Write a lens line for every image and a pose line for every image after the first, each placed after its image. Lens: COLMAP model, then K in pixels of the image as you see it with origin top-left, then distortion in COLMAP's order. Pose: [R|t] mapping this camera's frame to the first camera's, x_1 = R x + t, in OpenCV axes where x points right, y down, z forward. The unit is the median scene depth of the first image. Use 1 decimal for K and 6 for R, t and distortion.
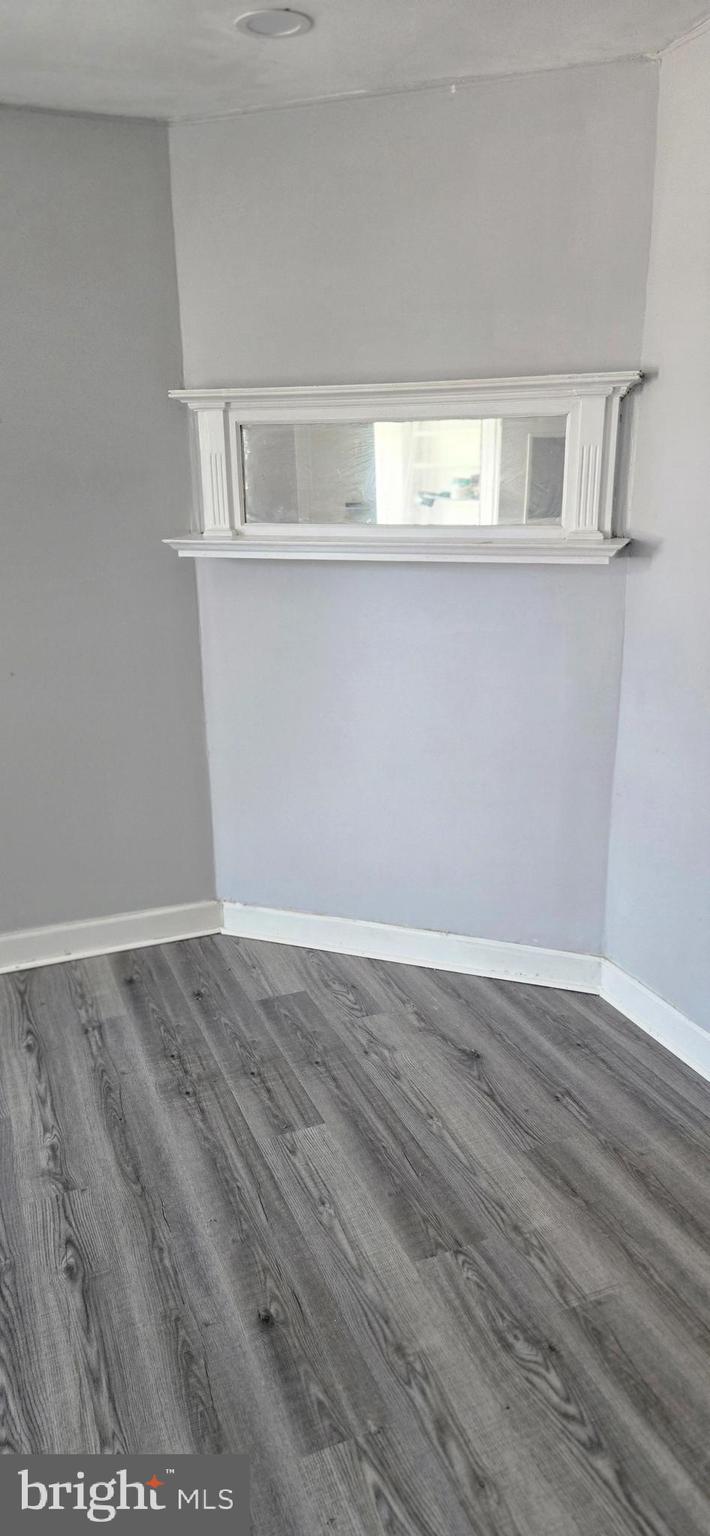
lens RADIAL K [[1018.9, 0, 370.4], [0, 1018.9, 789.8], [0, 0, 1]] dist [0.061772, -0.047403]
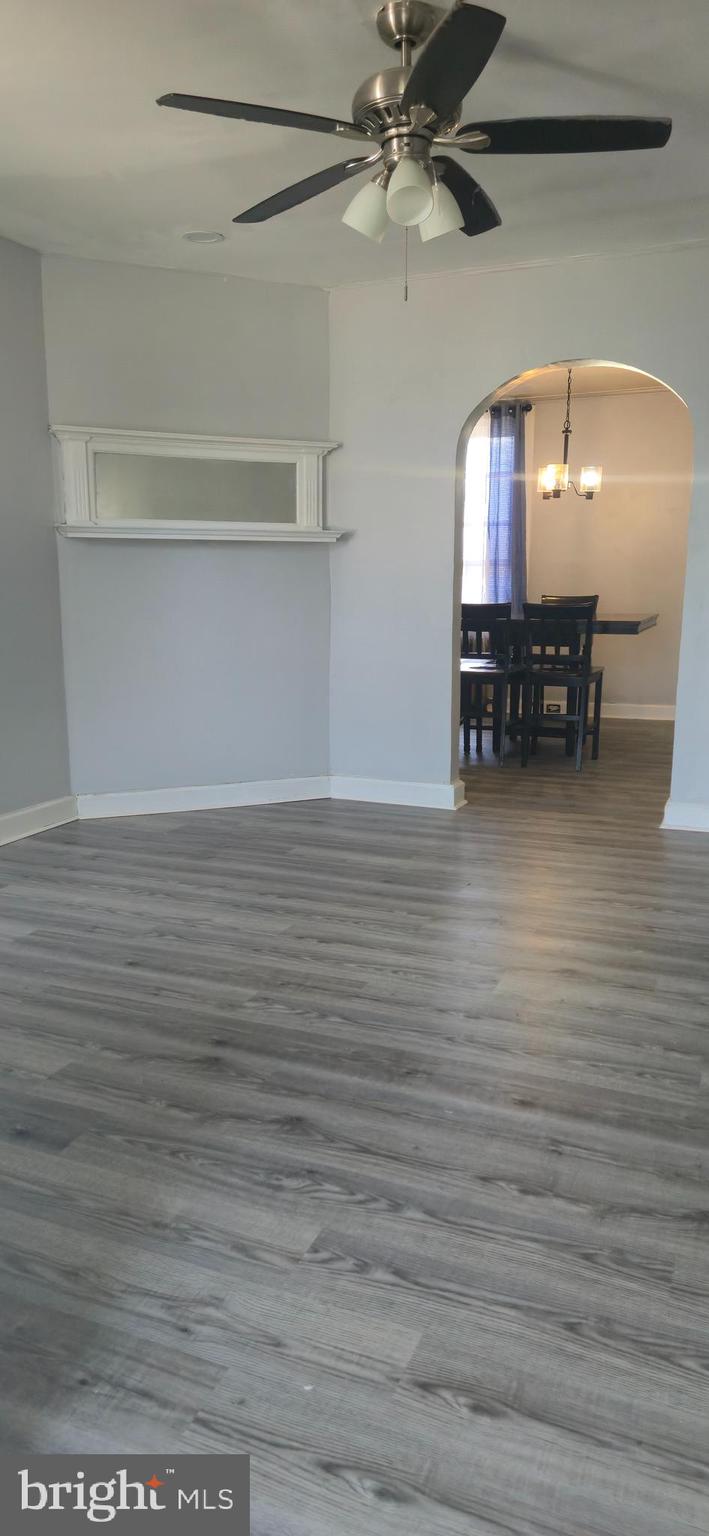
lens RADIAL K [[1018.9, 0, 341.1], [0, 1018.9, 776.2], [0, 0, 1]] dist [0.061772, -0.047403]
pose [[0.719980, -0.123421, 0.682932, -1.237535], [0.197575, 0.979790, -0.031223, 0.297502], [-0.665276, 0.157411, 0.729814, -0.346098]]
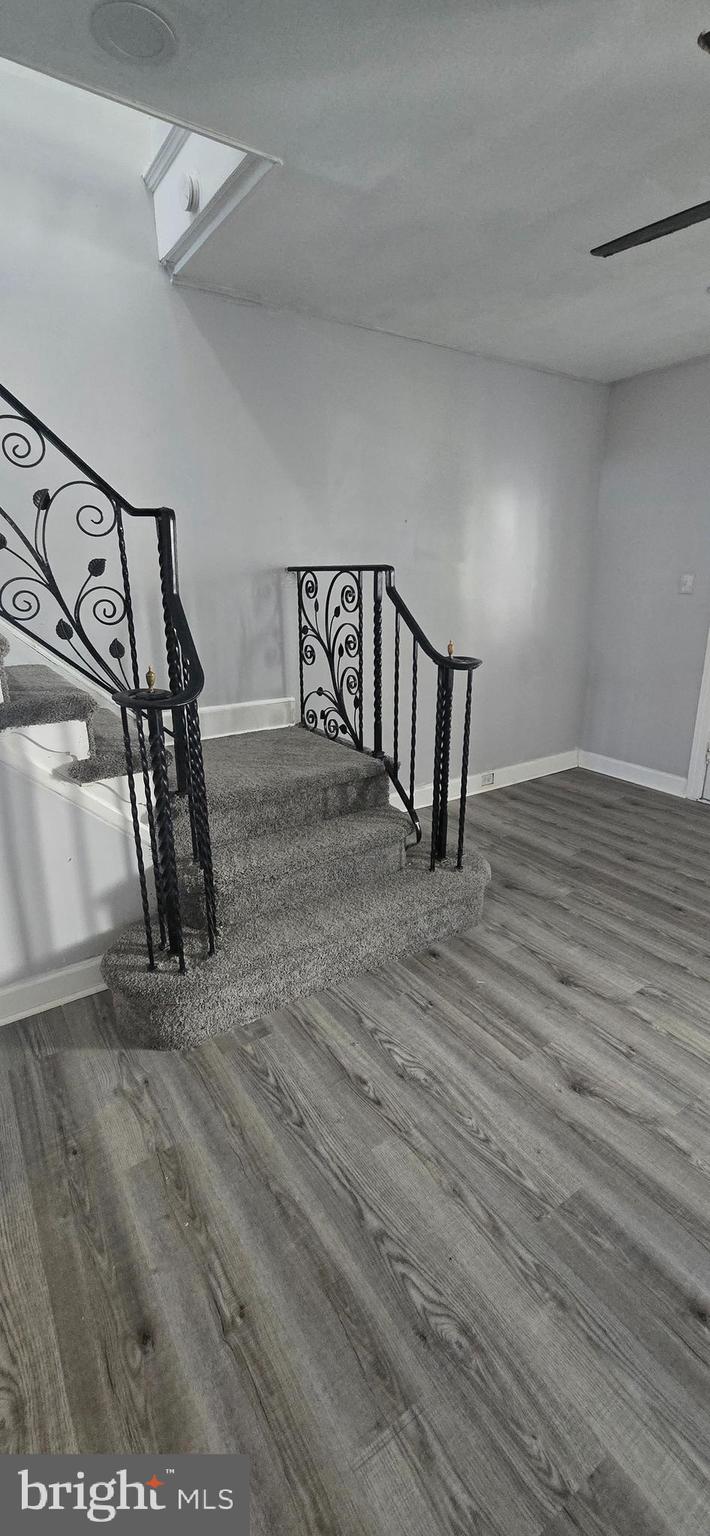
lens RADIAL K [[627.1, 0, 351.2], [0, 627.1, 774.3], [0, 0, 1]] dist [-0.003096, 0.000959]
pose [[-0.981965, 0.073076, -0.174369, 0.250126], [-0.039772, 0.821803, 0.568382, -0.208400], [0.184832, 0.565066, -0.804075, 0.938790]]
